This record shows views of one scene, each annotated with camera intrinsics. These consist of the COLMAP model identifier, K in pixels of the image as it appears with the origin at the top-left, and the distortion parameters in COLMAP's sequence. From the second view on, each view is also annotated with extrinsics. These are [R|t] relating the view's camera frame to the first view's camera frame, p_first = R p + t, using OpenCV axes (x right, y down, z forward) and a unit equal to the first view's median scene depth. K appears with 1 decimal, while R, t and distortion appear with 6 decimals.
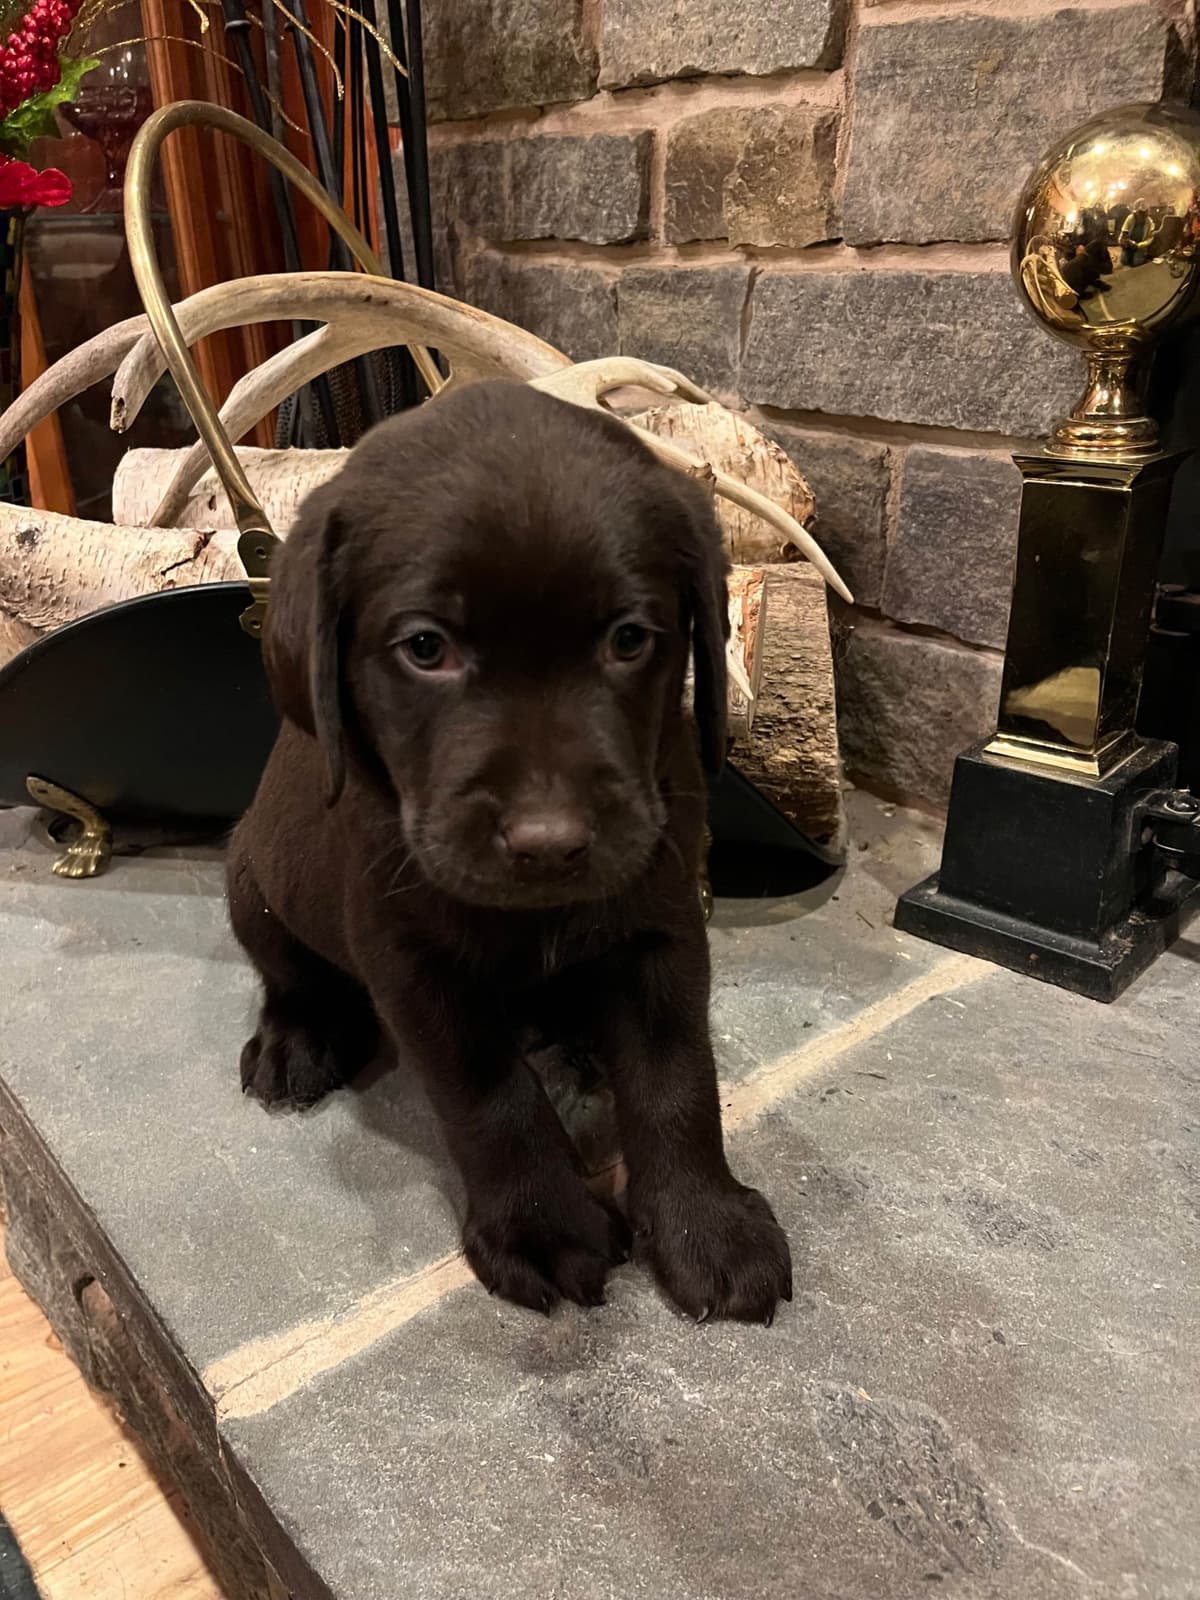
lens RADIAL K [[1252.9, 0, 597.7], [0, 1252.9, 809.9], [0, 0, 1]] dist [0.063676, -0.102245]
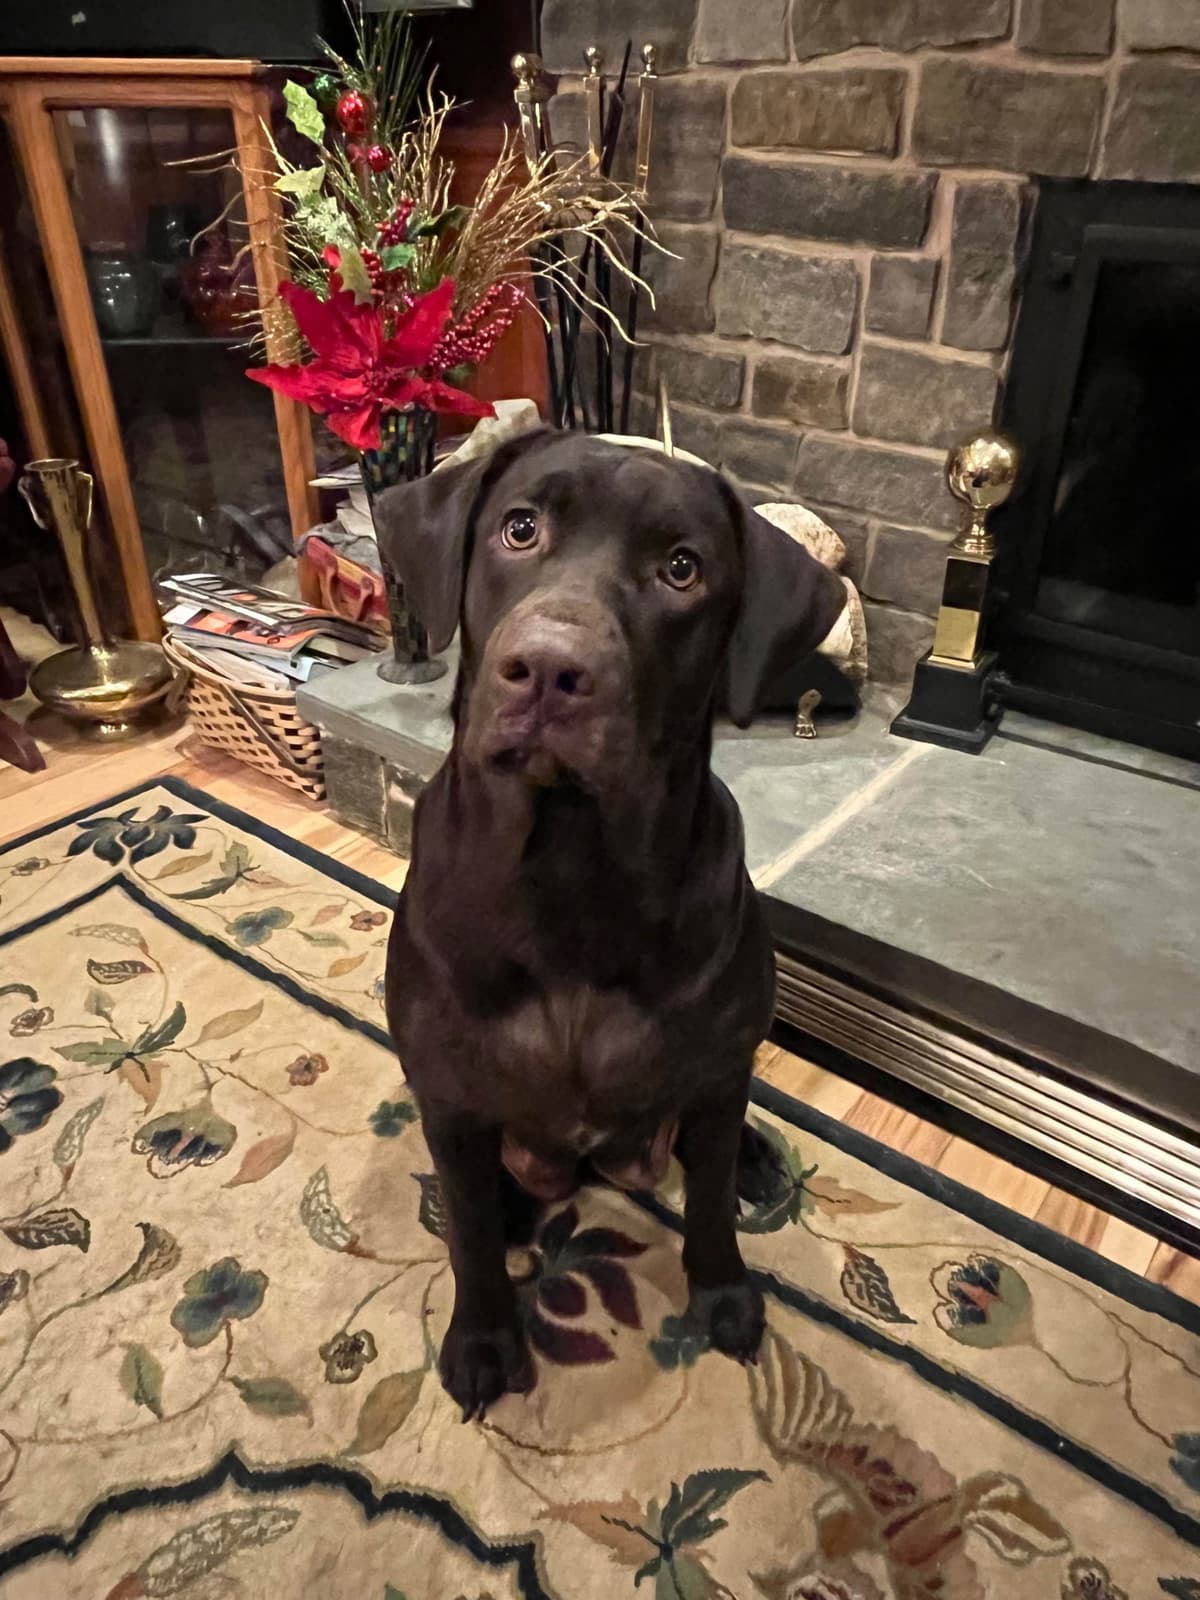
lens RADIAL K [[1252.9, 0, 601.6], [0, 1252.9, 792.0], [0, 0, 1]] dist [0.063676, -0.102245]
pose [[0.975815, -0.070319, 0.206979, -0.794456], [0.049598, 0.993376, 0.103654, -0.071316], [-0.212897, -0.090881, 0.972839, -1.215042]]
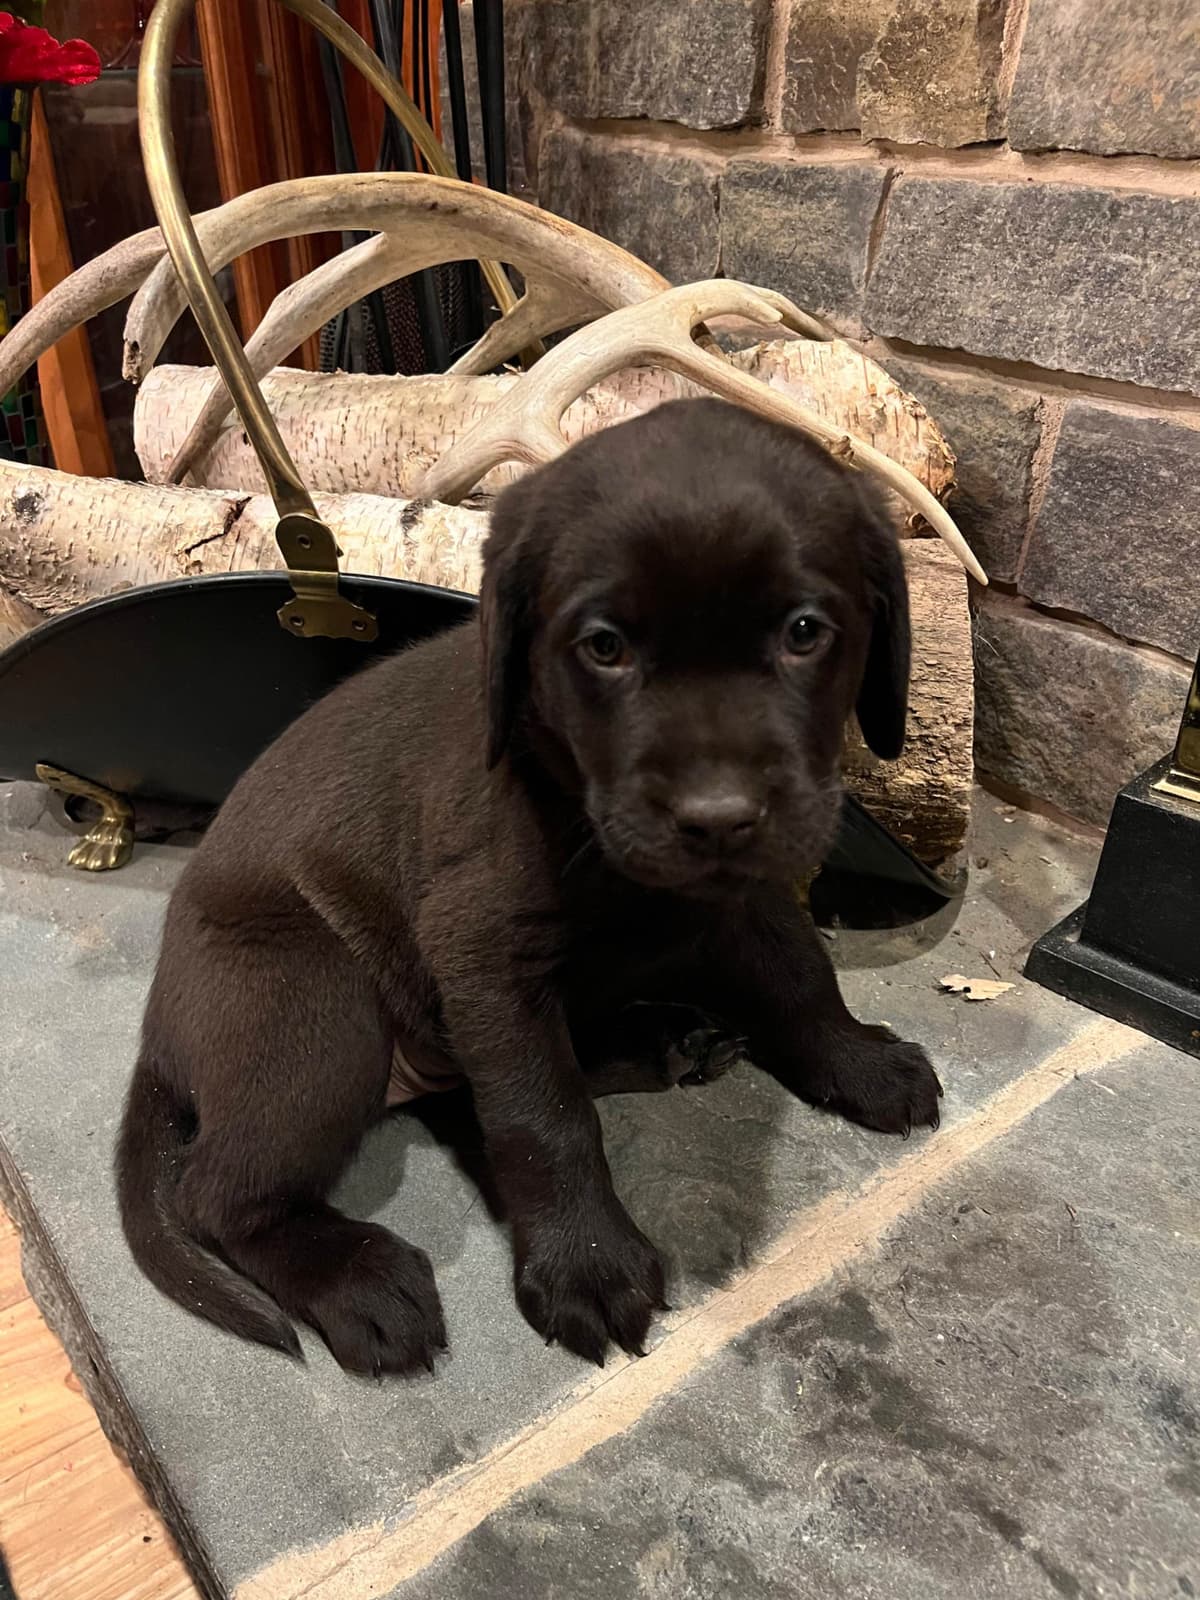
lens RADIAL K [[1252.9, 0, 609.5], [0, 1252.9, 812.8], [0, 0, 1]] dist [0.063676, -0.102245]
pose [[0.999281, 0.033544, -0.017678, -0.038385], [-0.031584, 0.994342, 0.101424, -0.096292], [0.020980, -0.100793, 0.994686, 0.135922]]
